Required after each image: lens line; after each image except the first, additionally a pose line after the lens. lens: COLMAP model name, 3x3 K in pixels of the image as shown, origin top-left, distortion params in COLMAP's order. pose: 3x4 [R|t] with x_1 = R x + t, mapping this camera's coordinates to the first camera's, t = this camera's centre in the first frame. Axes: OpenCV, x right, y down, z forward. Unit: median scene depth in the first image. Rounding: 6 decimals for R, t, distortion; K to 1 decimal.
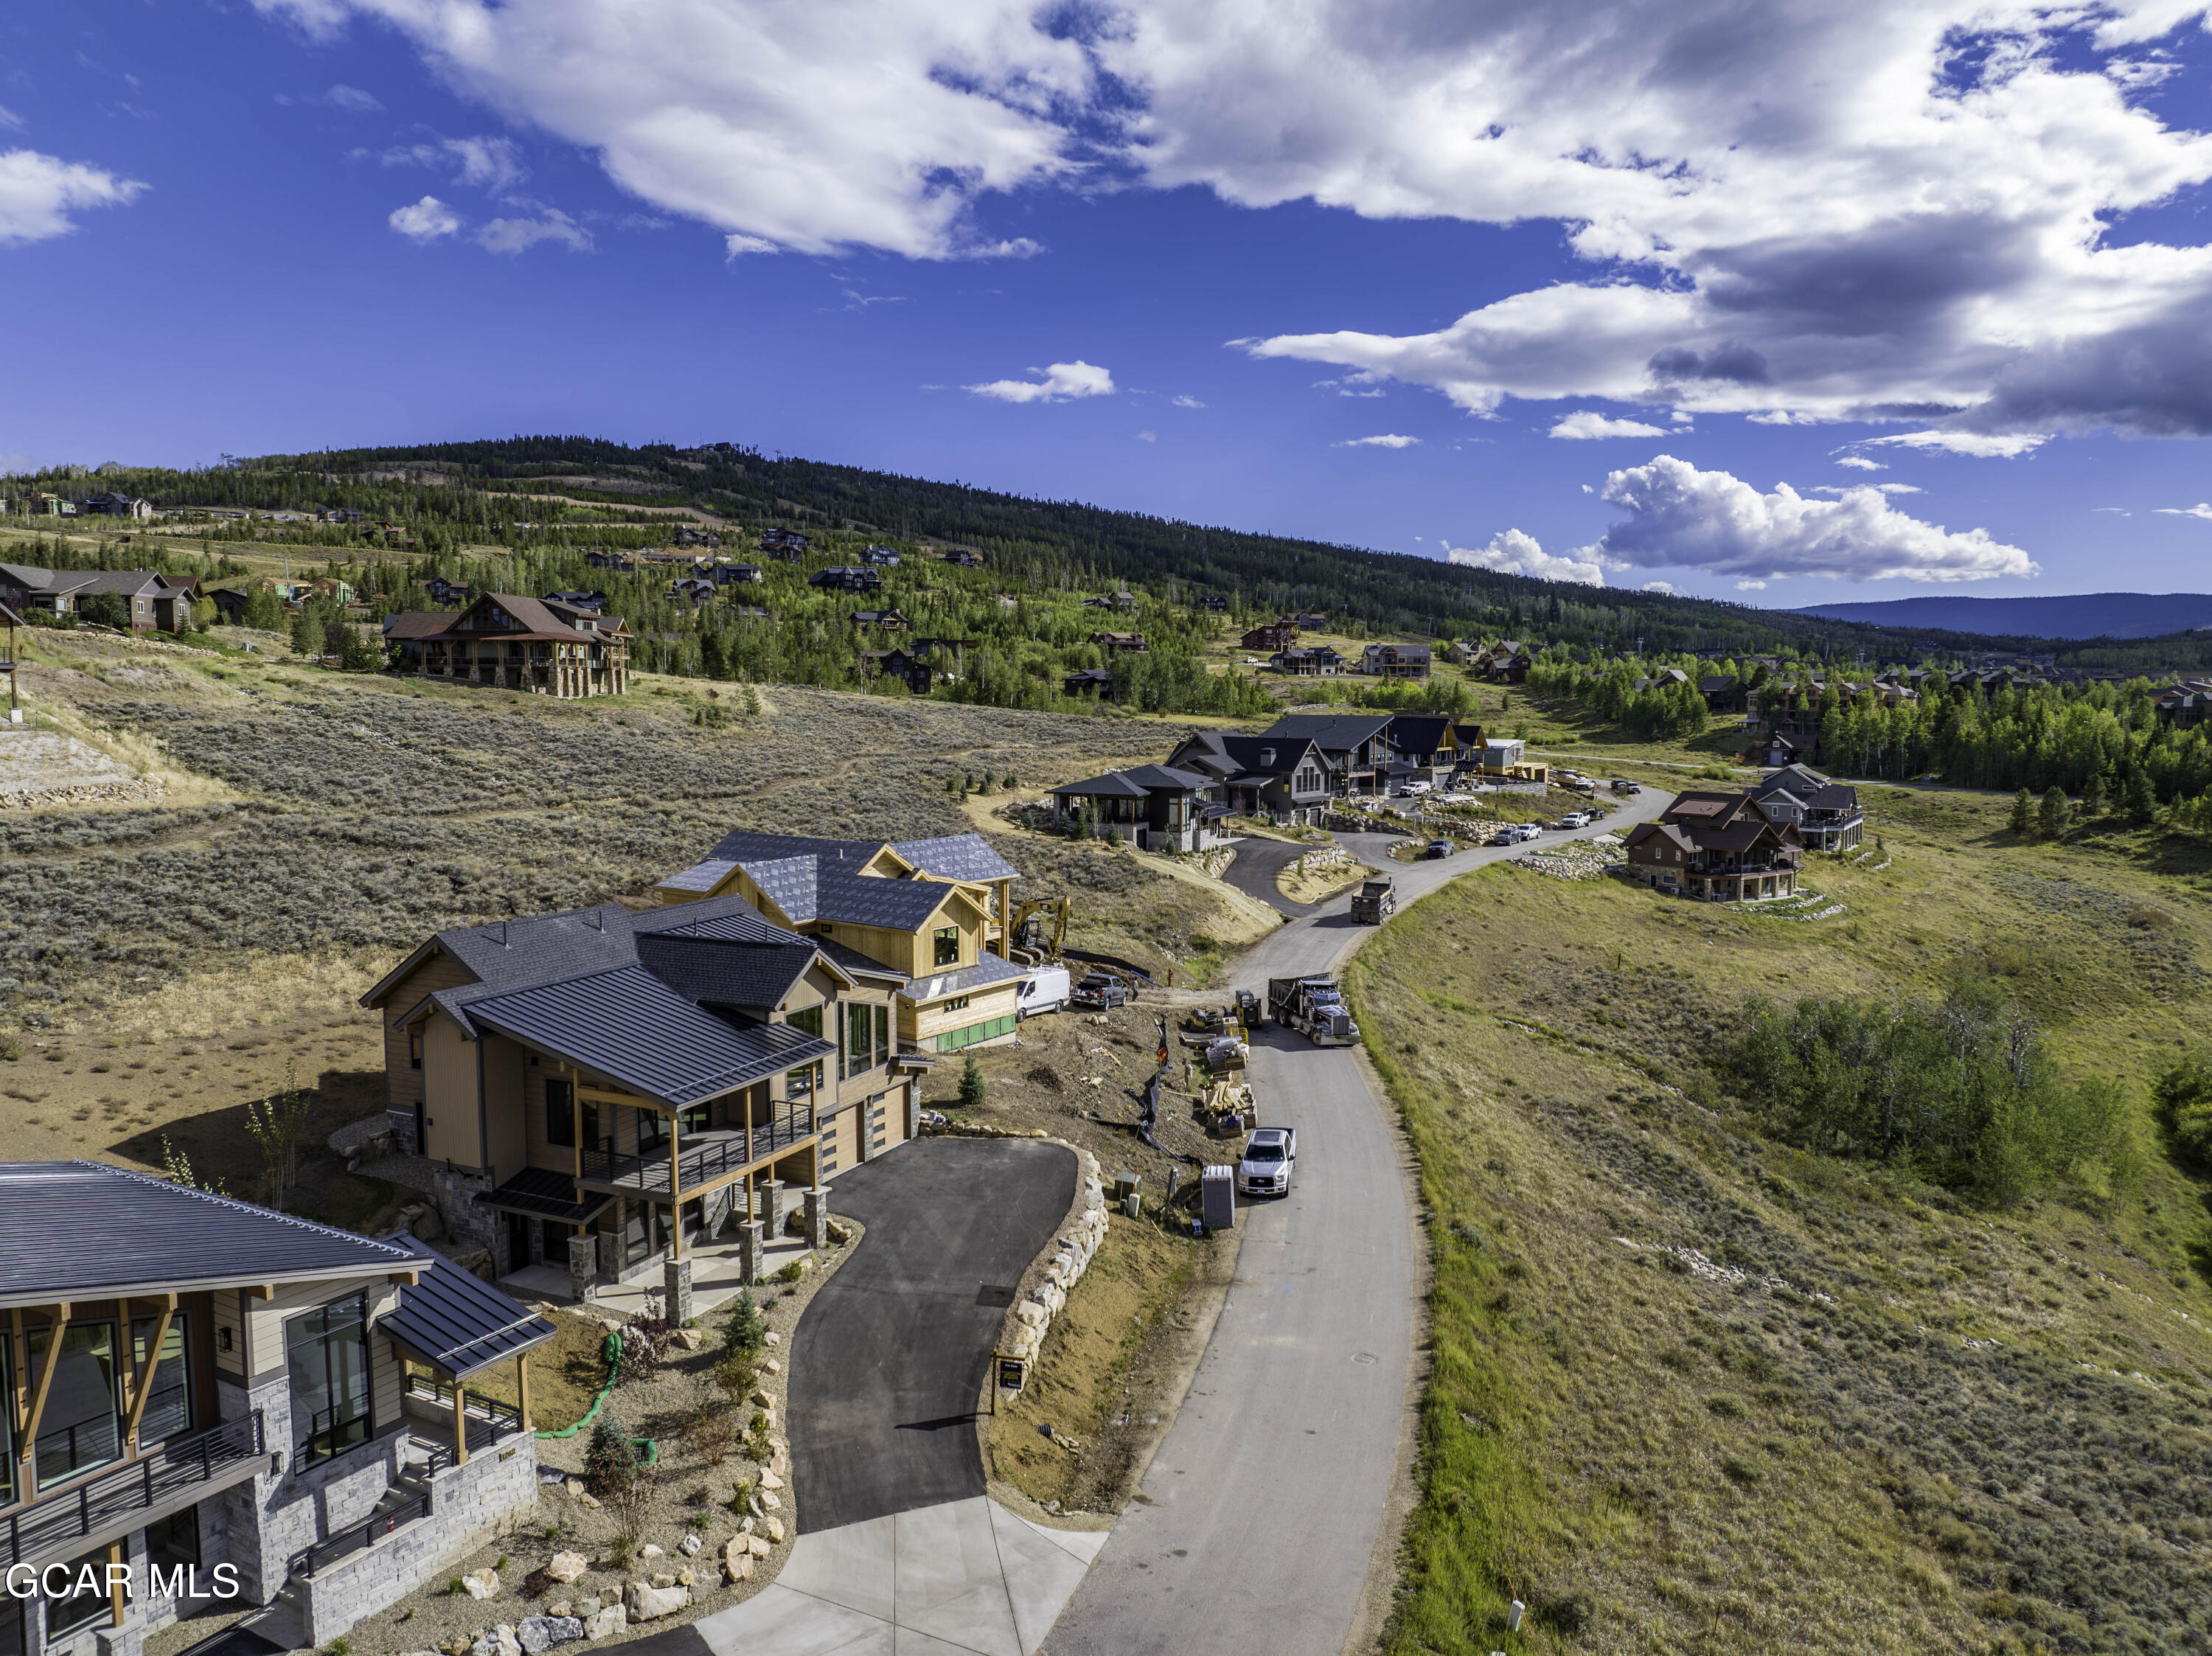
lens RADIAL K [[1554.5, 0, 1117.9], [0, 1554.5, 818.5], [0, 0, 1]] dist [-0.033603, -0.007334]
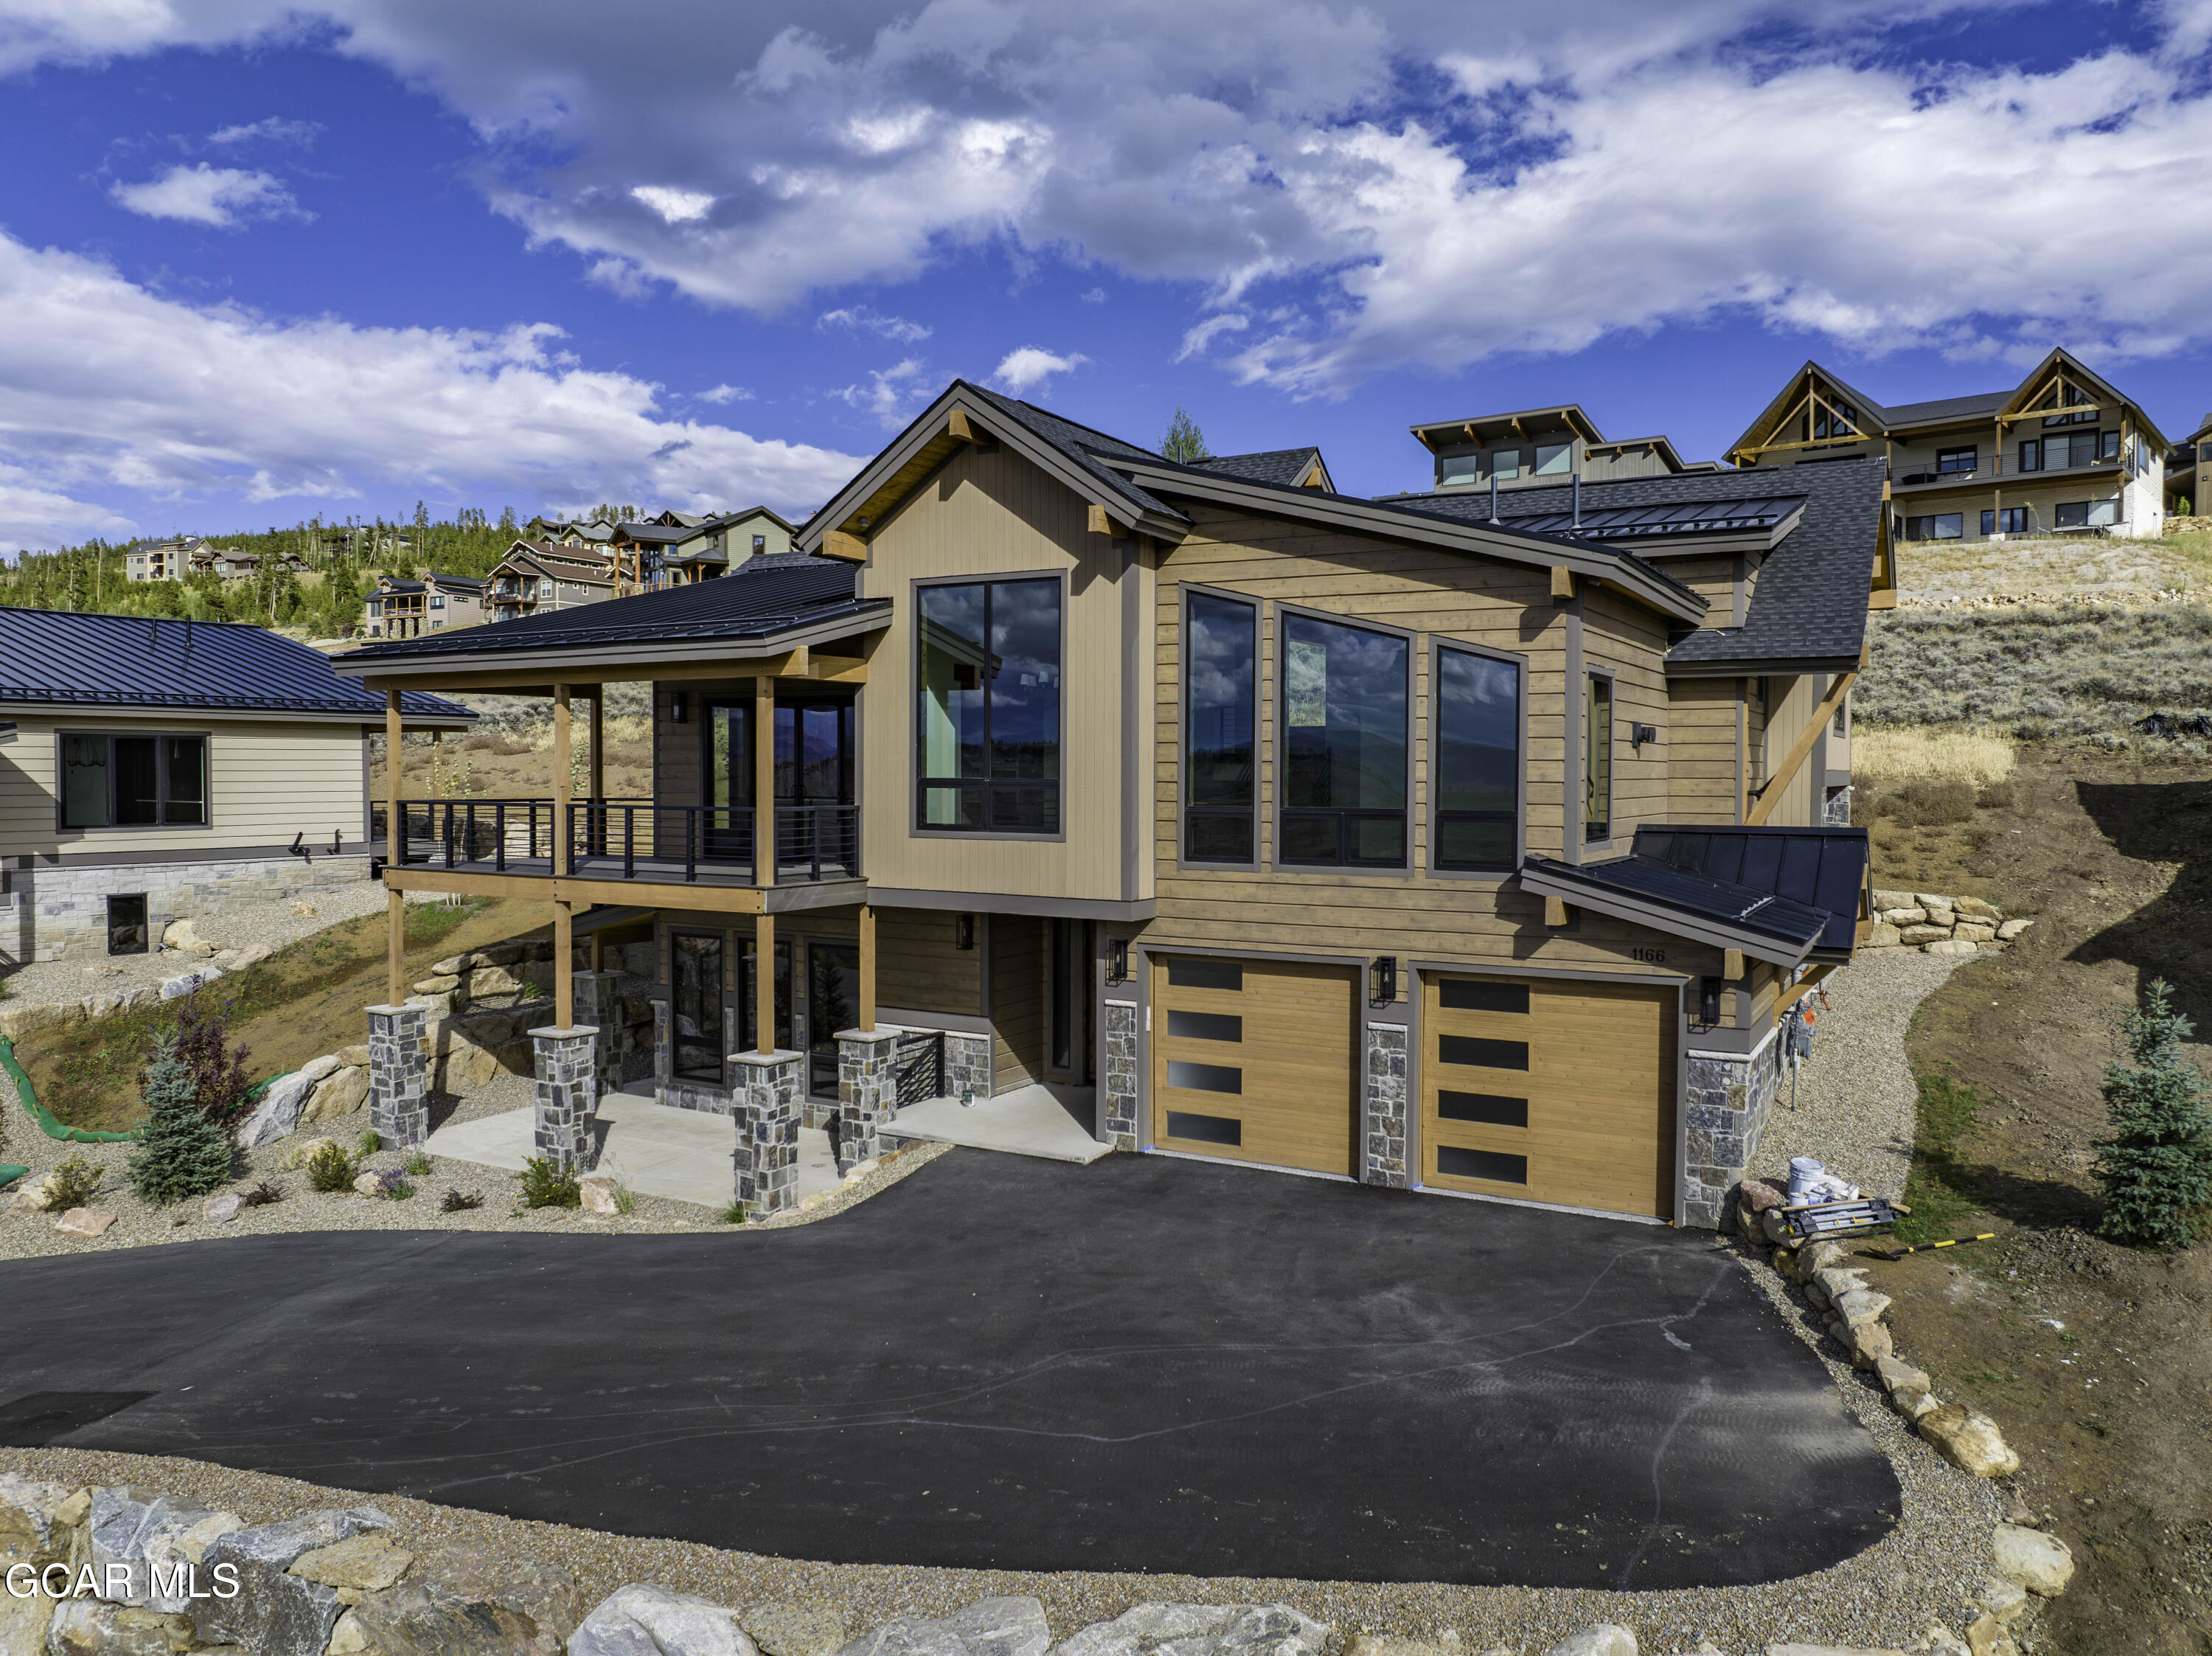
lens RADIAL K [[1547.7, 0, 1108.3], [0, 1547.7, 802.7], [0, 0, 1]] dist [-0.035207, -0.002229]
pose [[-0.103439, 0.012511, -0.994557, 0.124825], [-0.089312, 0.995765, 0.021815, 0.144804], [0.990618, 0.091082, -0.101884, 0.951680]]
